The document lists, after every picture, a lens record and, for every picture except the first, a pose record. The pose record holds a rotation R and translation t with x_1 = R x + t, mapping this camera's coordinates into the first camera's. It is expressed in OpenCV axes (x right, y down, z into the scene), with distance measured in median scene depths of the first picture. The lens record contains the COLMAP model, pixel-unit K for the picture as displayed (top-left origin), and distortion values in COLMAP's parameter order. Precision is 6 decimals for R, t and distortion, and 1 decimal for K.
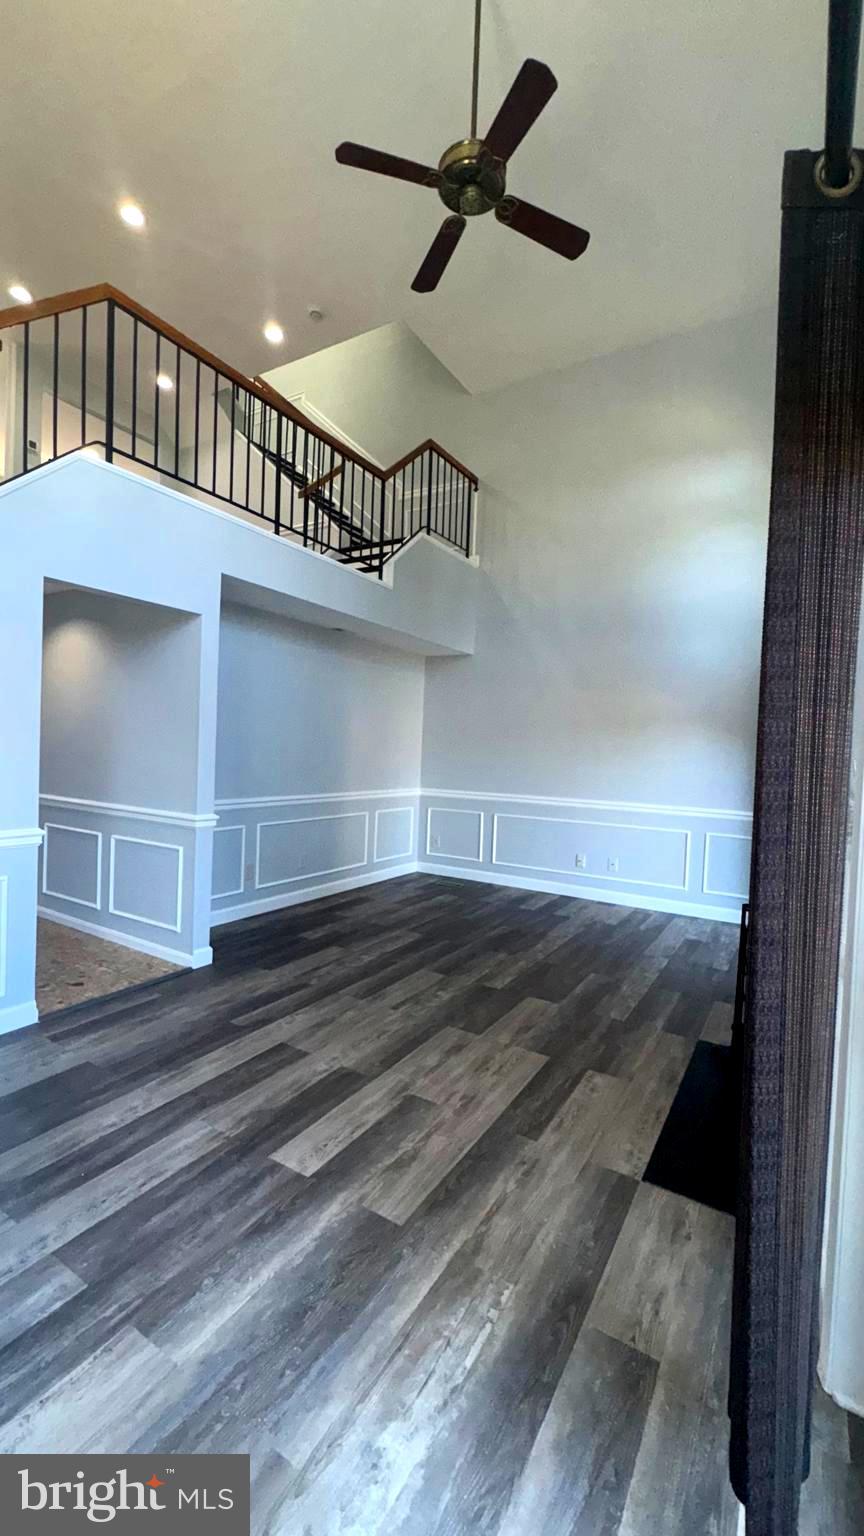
lens RADIAL K [[620.4, 0, 433.4], [0, 620.4, 766.5], [0, 0, 1]] dist [0.001054, -0.000020]
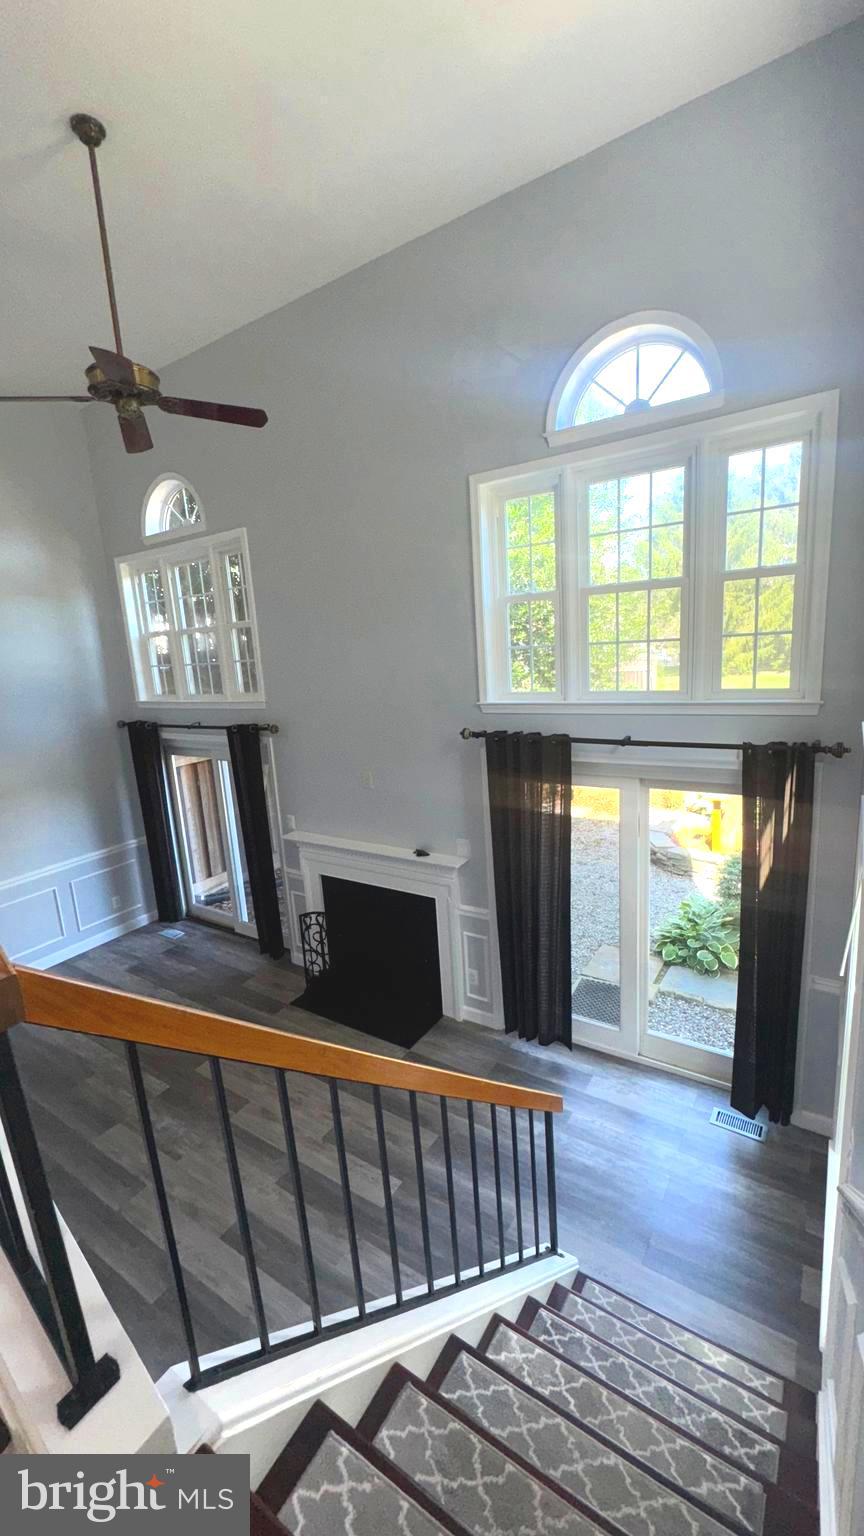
lens RADIAL K [[620.4, 0, 434.5], [0, 620.4, 765.2], [0, 0, 1]] dist [0.001054, -0.000020]
pose [[0.025812, -0.240055, 0.970416, -1.137632], [0.089722, 0.967378, 0.236917, -0.593040], [-0.995632, 0.080953, 0.046508, 0.551252]]
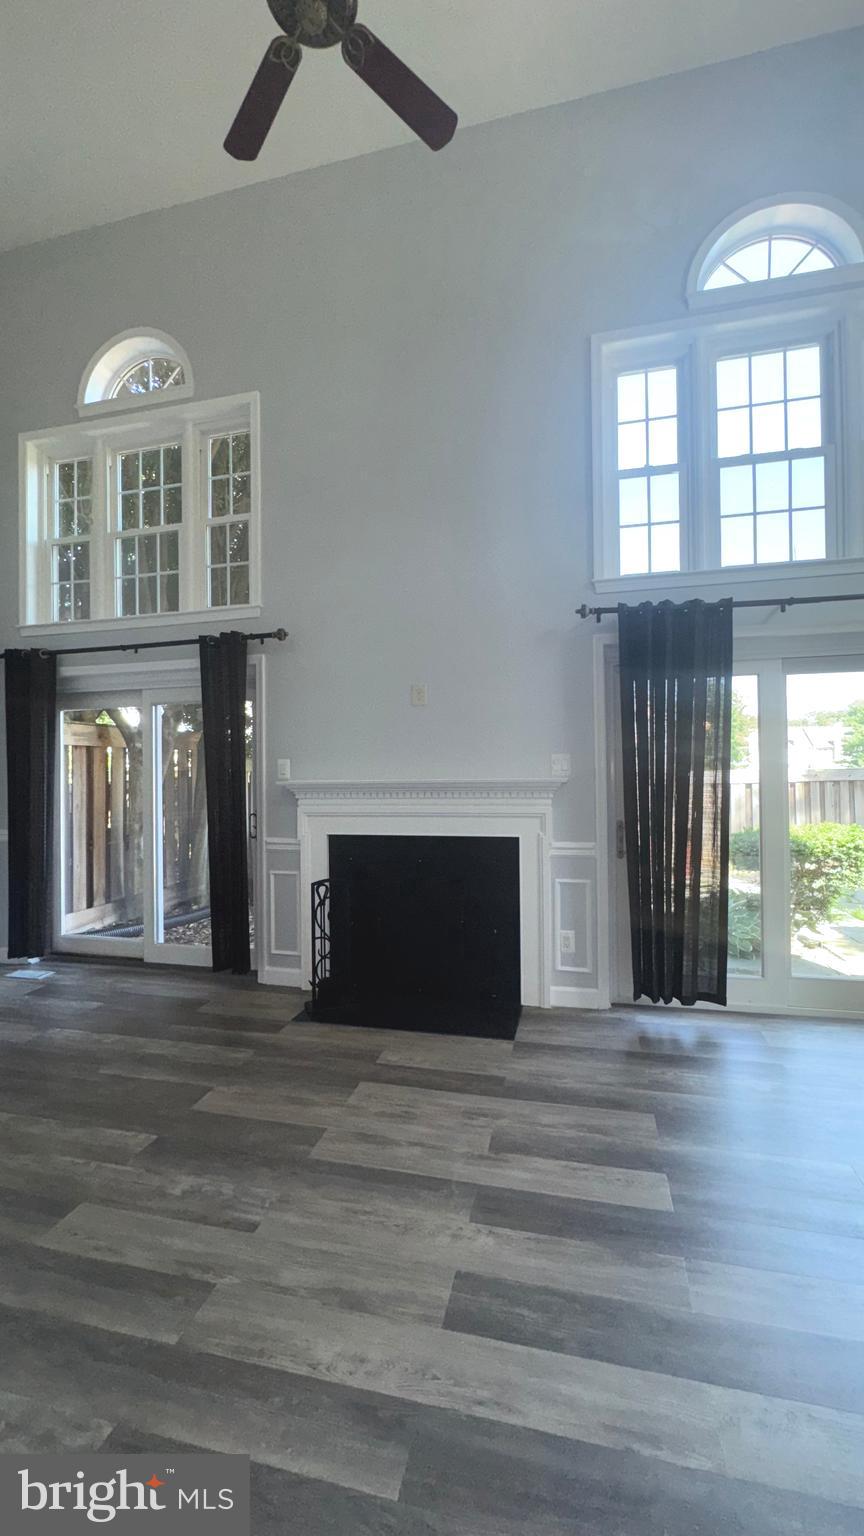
lens RADIAL K [[620.4, 0, 432.9], [0, 620.4, 767.6], [0, 0, 1]] dist [0.001054, -0.000020]
pose [[-0.313361, -0.027744, 0.949229, -0.767526], [0.022917, 0.999061, 0.036766, -0.047497], [-0.949357, 0.033274, -0.312431, 1.224928]]
